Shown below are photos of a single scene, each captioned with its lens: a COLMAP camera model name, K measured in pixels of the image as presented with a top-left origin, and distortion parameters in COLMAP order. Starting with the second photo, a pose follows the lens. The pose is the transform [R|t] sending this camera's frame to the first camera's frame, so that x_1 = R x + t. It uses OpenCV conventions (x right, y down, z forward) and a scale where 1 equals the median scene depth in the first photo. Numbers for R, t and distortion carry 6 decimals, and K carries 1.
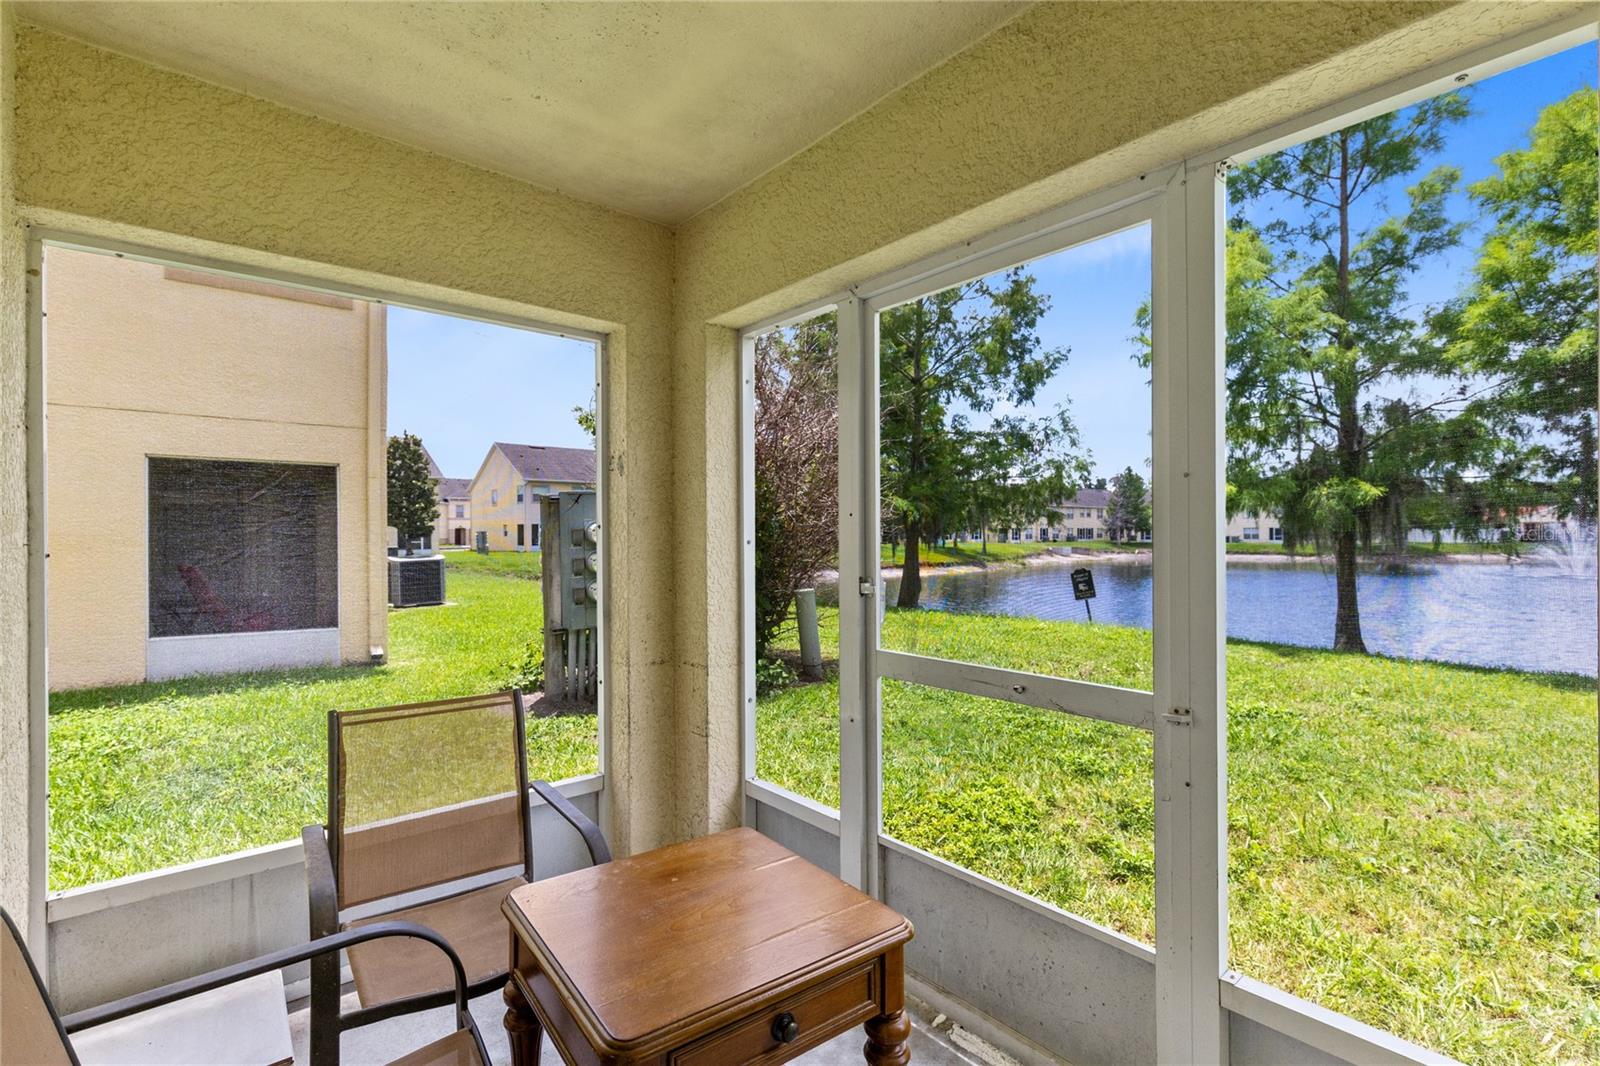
lens RADIAL K [[725.3, 0, 806.8], [0, 725.3, 531.3], [0, 0, 1]] dist [0.003737, 0.000147]
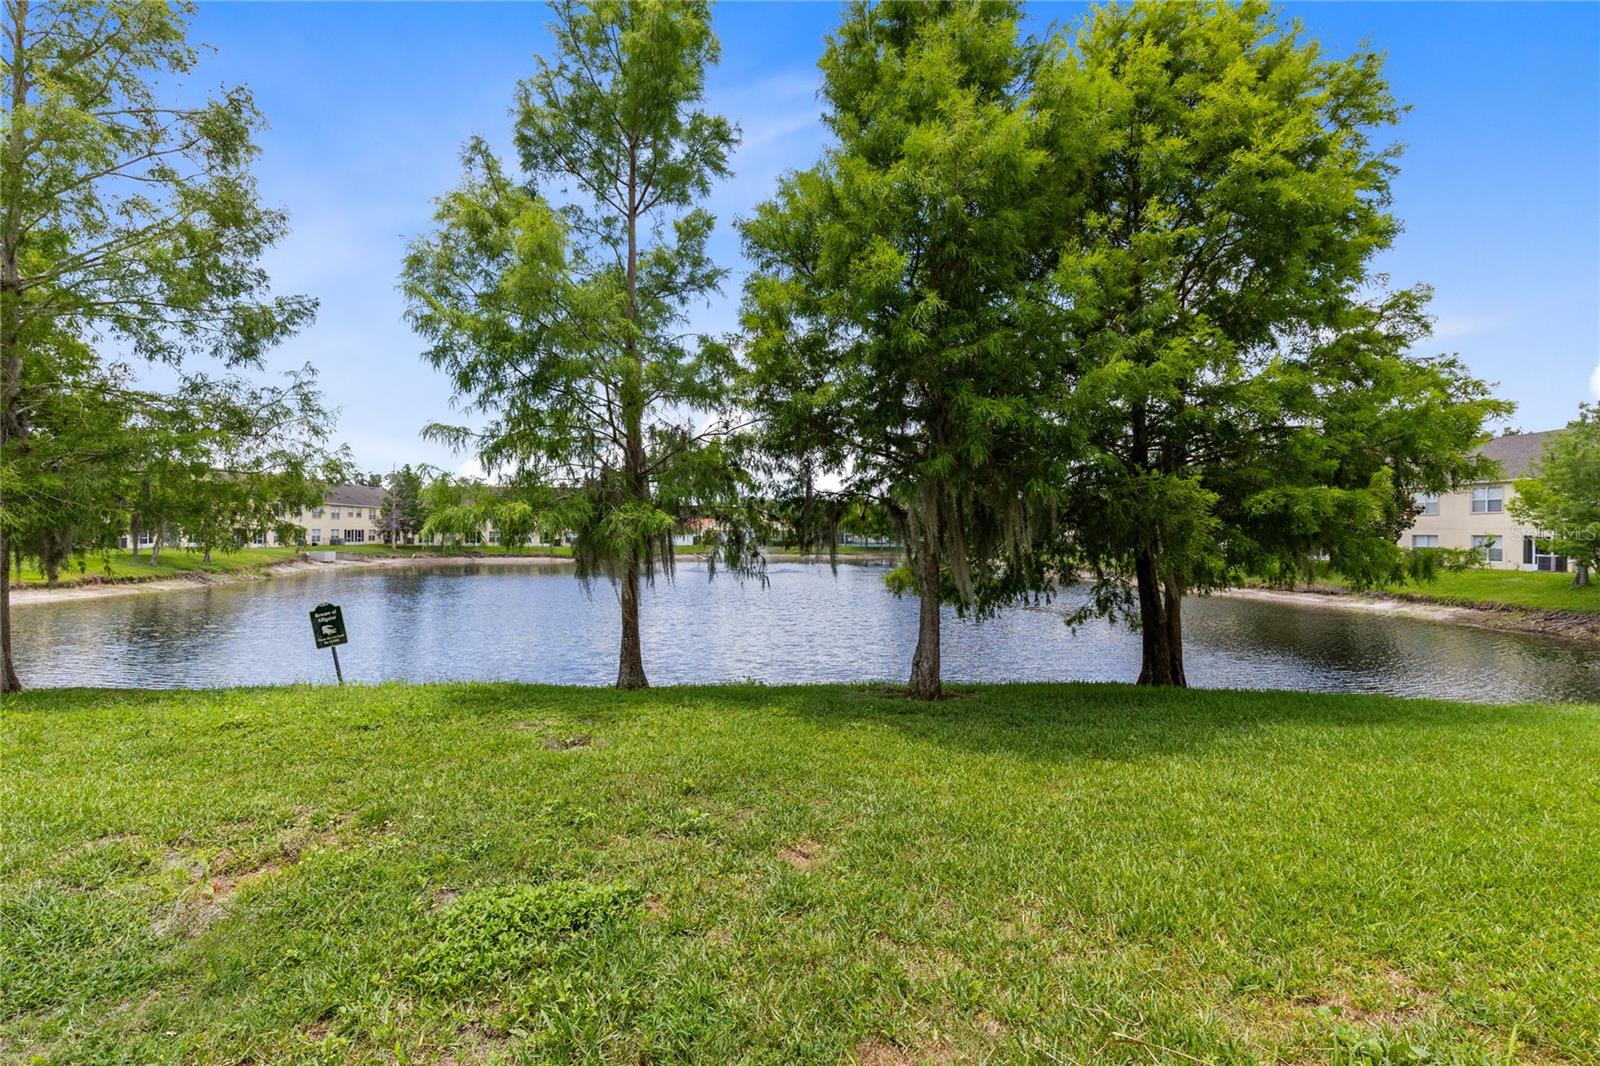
lens RADIAL K [[717.2, 0, 795.5], [0, 717.2, 539.1], [0, 0, 1]] dist [0.003371, 0.000092]
pose [[0.611095, 0.003251, 0.791551, 0.084087], [-0.012667, 0.999904, 0.005673, -0.020386], [-0.791456, -0.013493, 0.611077, 0.167326]]
